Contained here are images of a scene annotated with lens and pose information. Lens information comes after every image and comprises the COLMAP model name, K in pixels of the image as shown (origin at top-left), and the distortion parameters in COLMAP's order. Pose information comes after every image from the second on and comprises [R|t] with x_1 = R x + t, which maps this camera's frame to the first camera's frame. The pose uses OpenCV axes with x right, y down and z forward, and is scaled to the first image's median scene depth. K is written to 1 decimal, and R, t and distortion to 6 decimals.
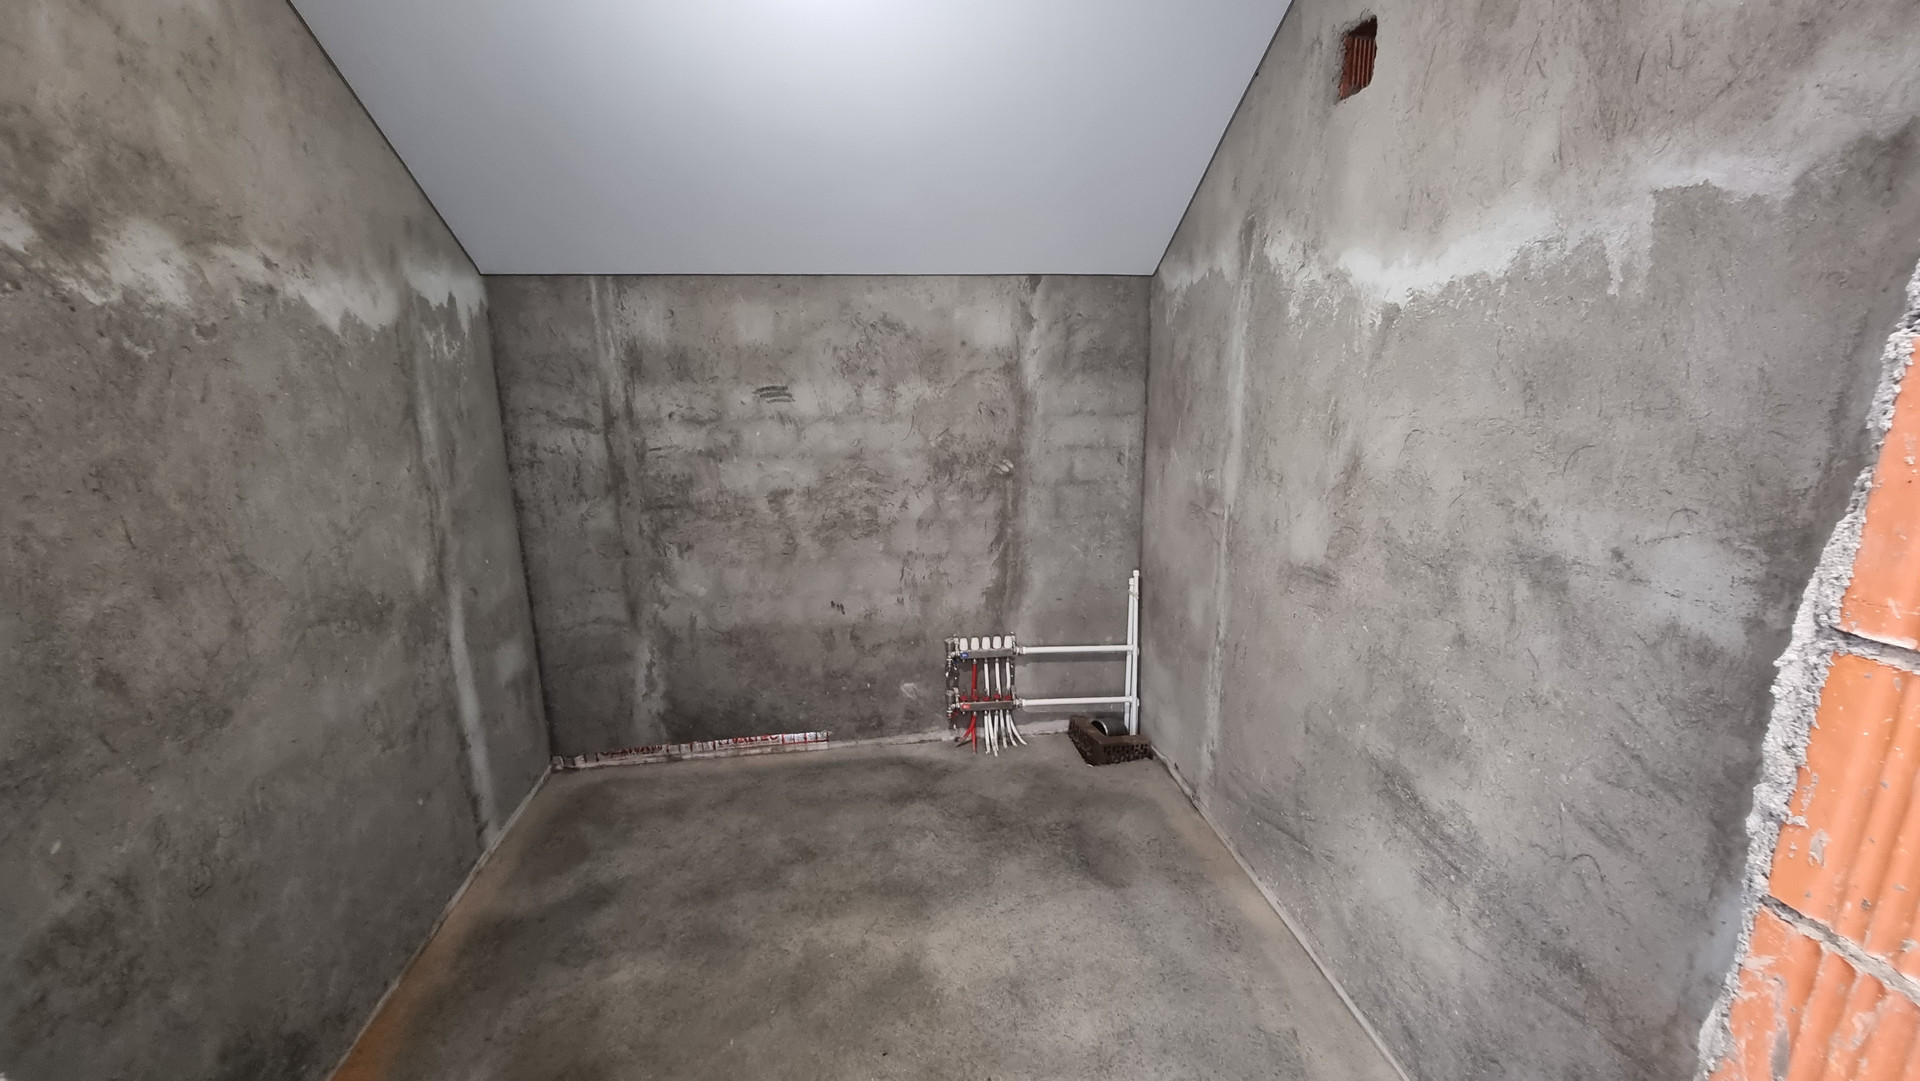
lens RADIAL K [[785.0, 0, 960.1], [0, 785.0, 551.1], [0, 0, 1]] dist [-0.001592, -0.000901]
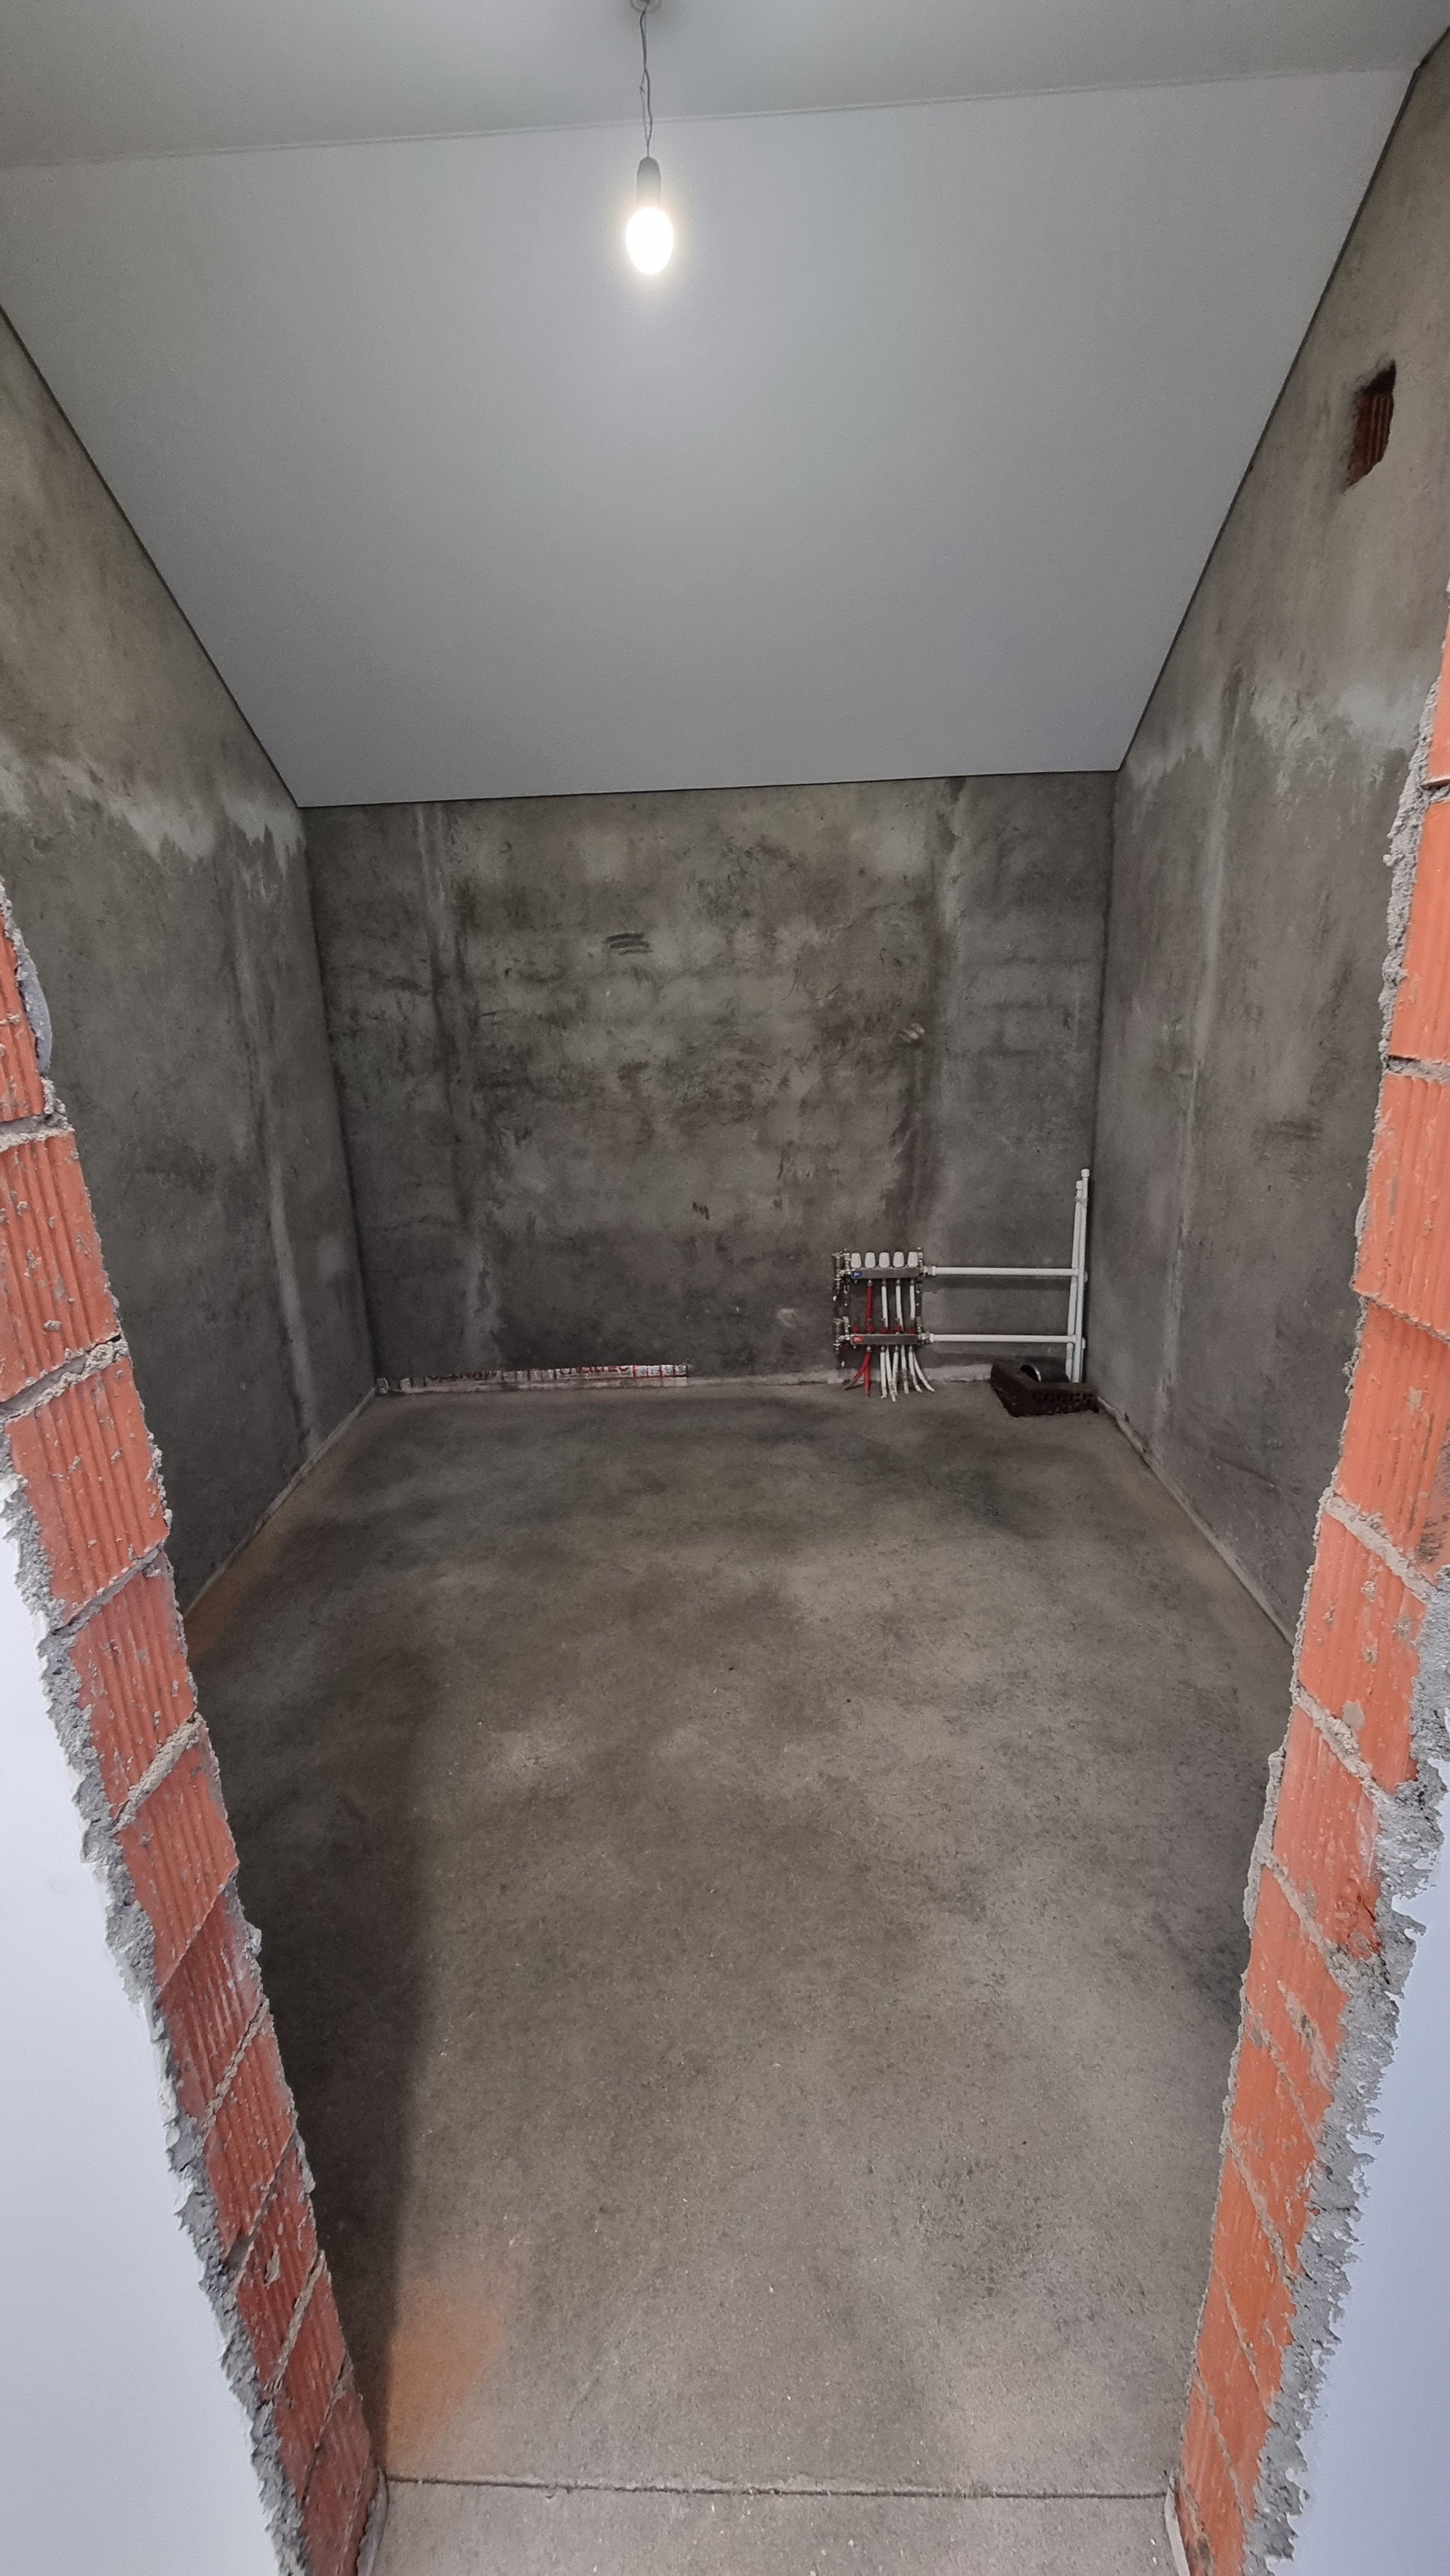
lens RADIAL K [[1053.1, 0, 712.2], [0, 1053.1, 1280.5], [0, 0, 1]] dist [-0.001592, -0.000901]
pose [[0.985723, 0.024846, -0.166532, 0.046788], [-0.015873, 0.998360, 0.054998, 0.098777], [0.167626, -0.051570, 0.984501, -0.096174]]
